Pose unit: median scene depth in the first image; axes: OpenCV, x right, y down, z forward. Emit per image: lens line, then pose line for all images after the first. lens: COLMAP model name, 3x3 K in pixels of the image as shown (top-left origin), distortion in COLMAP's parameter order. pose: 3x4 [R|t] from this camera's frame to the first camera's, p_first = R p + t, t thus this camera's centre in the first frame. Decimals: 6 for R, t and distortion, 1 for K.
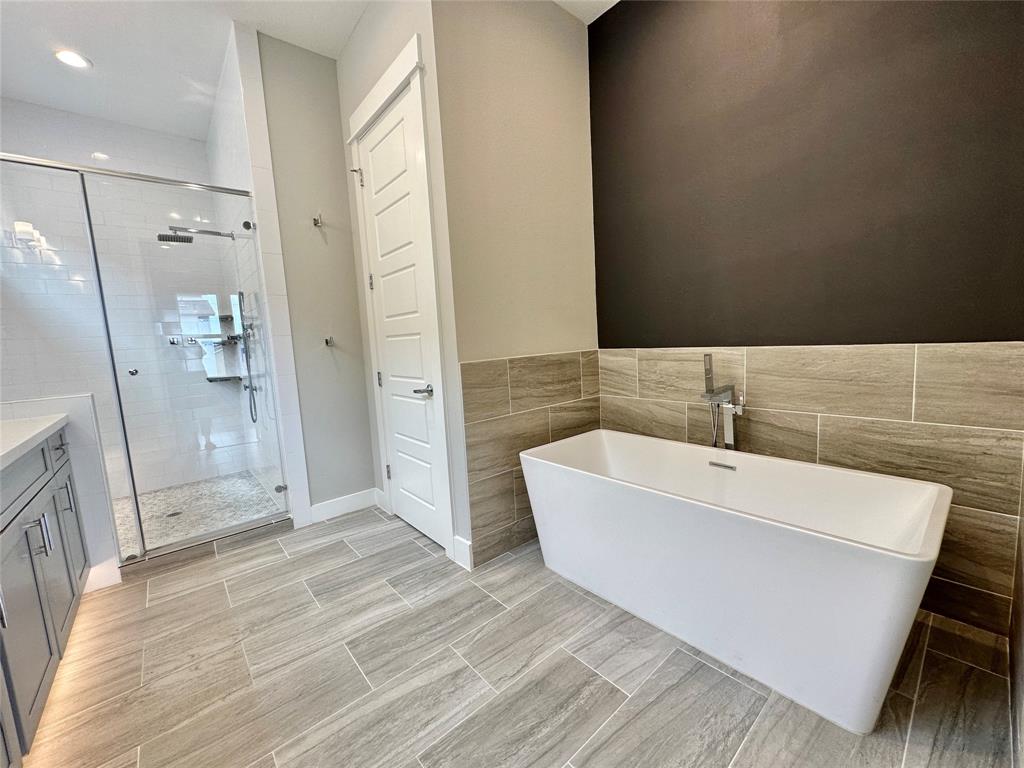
lens RADIAL K [[409.7, 0, 512.0], [0, 409.7, 384.0], [0, 0, 1]] dist [-0.002575, 0.000116]
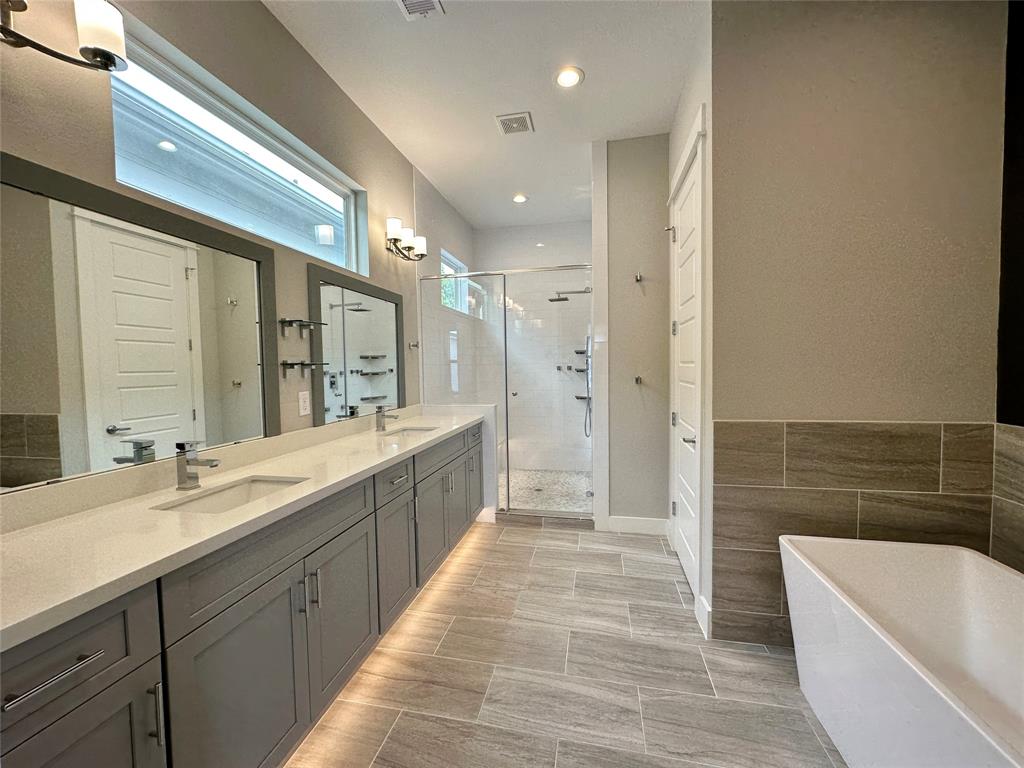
lens RADIAL K [[409.7, 0, 512.0], [0, 409.7, 384.0], [0, 0, 1]] dist [-0.002575, 0.000116]
pose [[0.606208, 0.080440, -0.791228, 0.320726], [-0.107391, 0.994039, 0.018780, -0.097618], [0.788022, 0.073586, 0.611233, 0.022357]]
